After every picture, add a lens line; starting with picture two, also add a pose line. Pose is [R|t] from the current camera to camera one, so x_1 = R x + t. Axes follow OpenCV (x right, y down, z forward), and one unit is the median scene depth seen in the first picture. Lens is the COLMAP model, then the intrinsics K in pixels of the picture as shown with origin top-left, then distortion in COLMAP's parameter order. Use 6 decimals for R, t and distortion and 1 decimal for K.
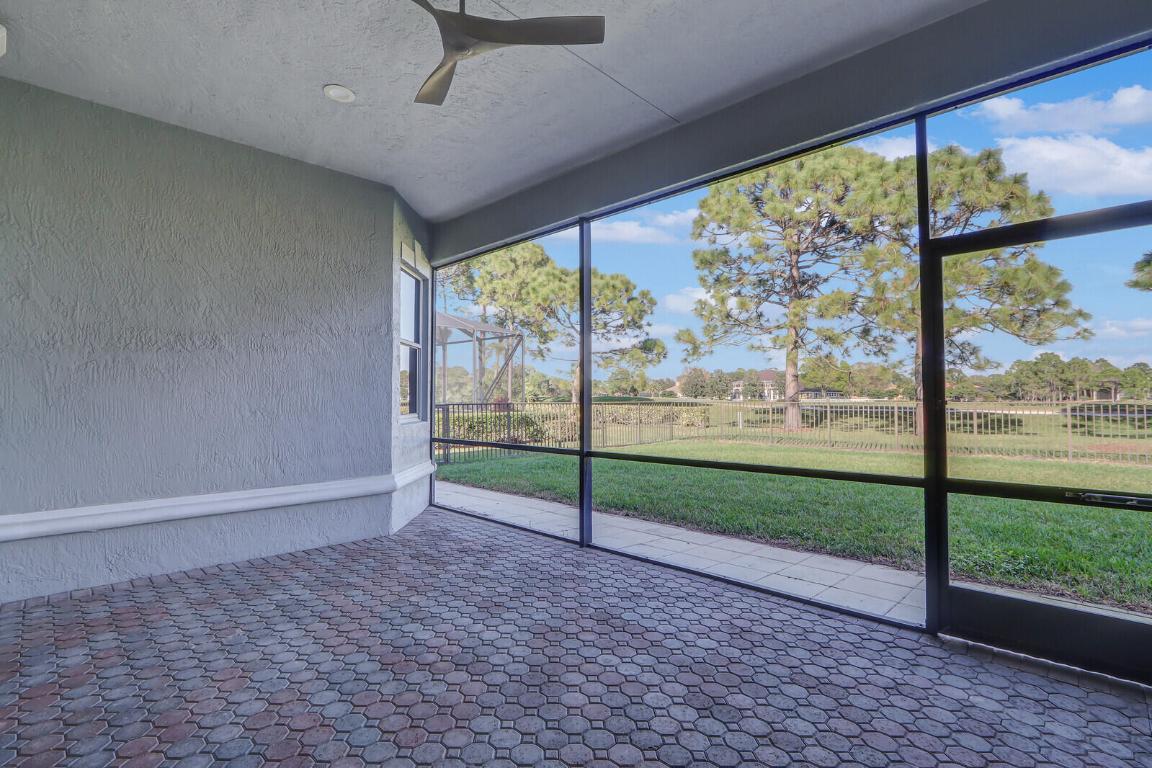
lens RADIAL K [[543.1, 0, 566.7], [0, 543.1, 387.7], [0, 0, 1]] dist [-0.014077, 0.001260]
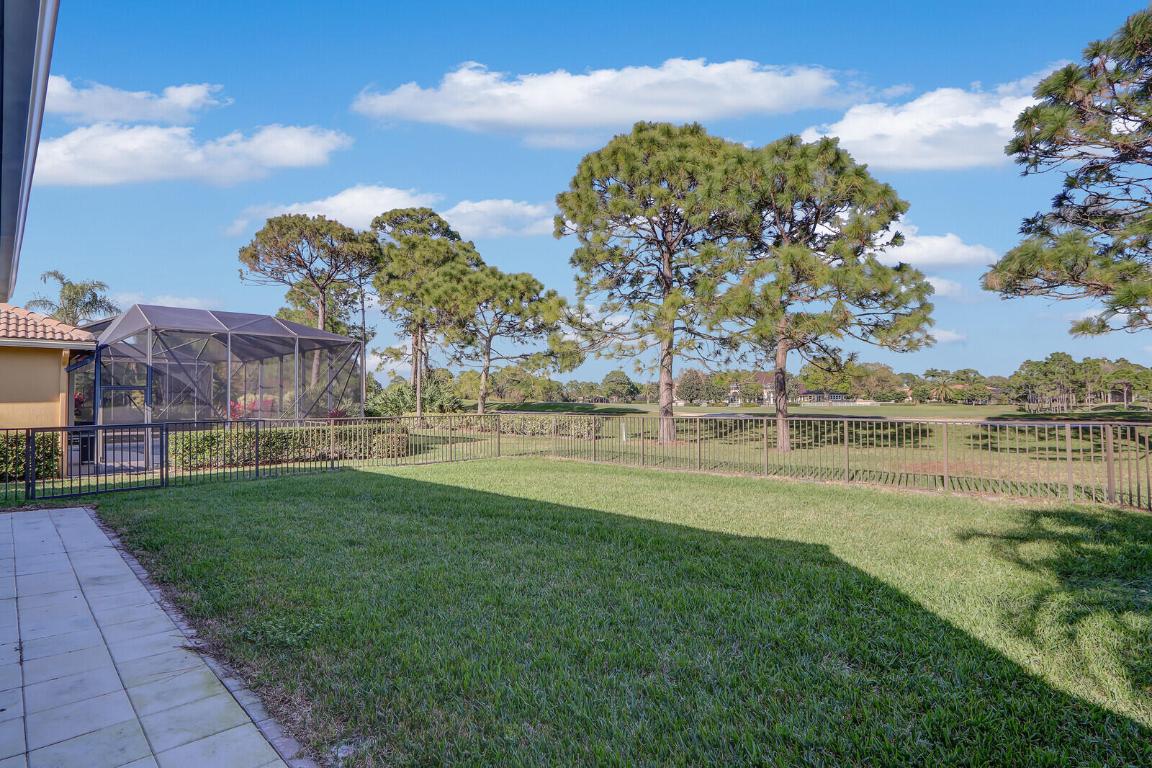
lens RADIAL K [[576.8, 0, 563.7], [0, 576.8, 388.3], [0, 0, 1]] dist [-0.016807, 0.001103]
pose [[0.999940, -0.003012, -0.010567, 0.976315], [0.002983, 0.999992, -0.002814, -0.048492], [0.010575, 0.002782, 0.999940, 0.057123]]
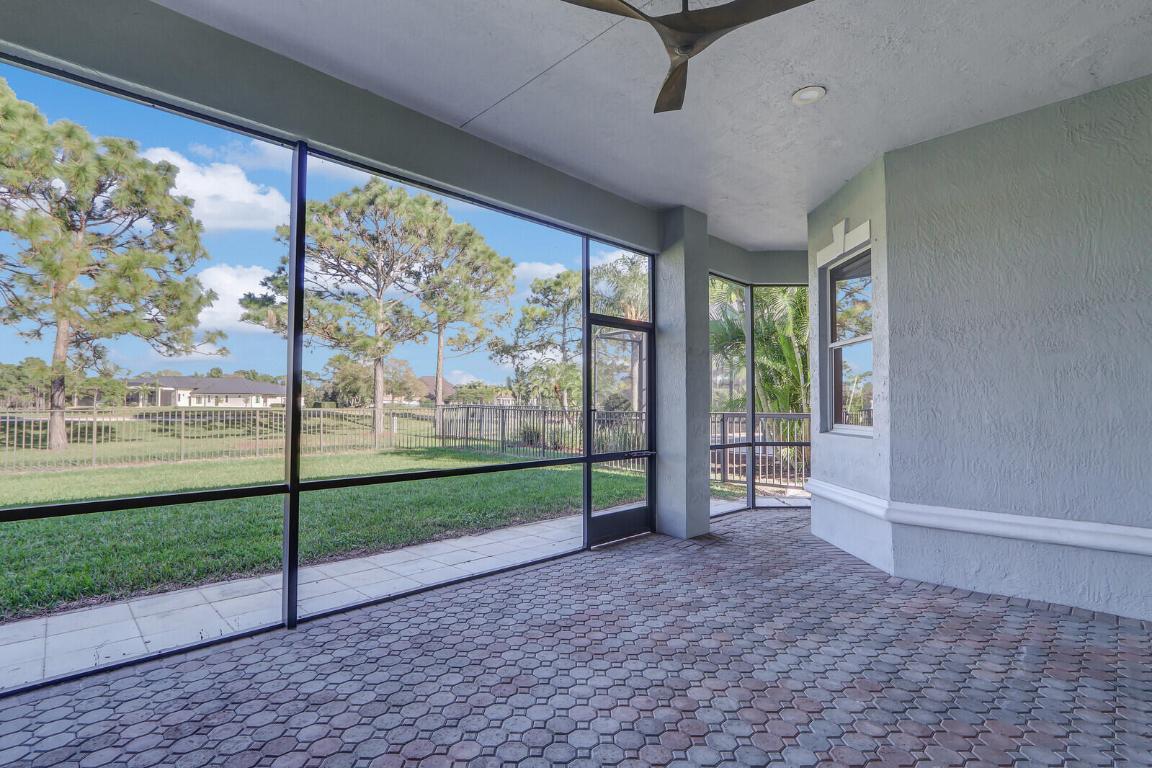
lens RADIAL K [[543.1, 0, 567.1], [0, 543.1, 385.9], [0, 0, 1]] dist [-0.014077, 0.001260]
pose [[0.024641, 0.038740, 0.998945, -0.554134], [-0.023029, 0.999006, -0.038174, 0.011421], [-0.999431, -0.022064, 0.025509, 0.565081]]
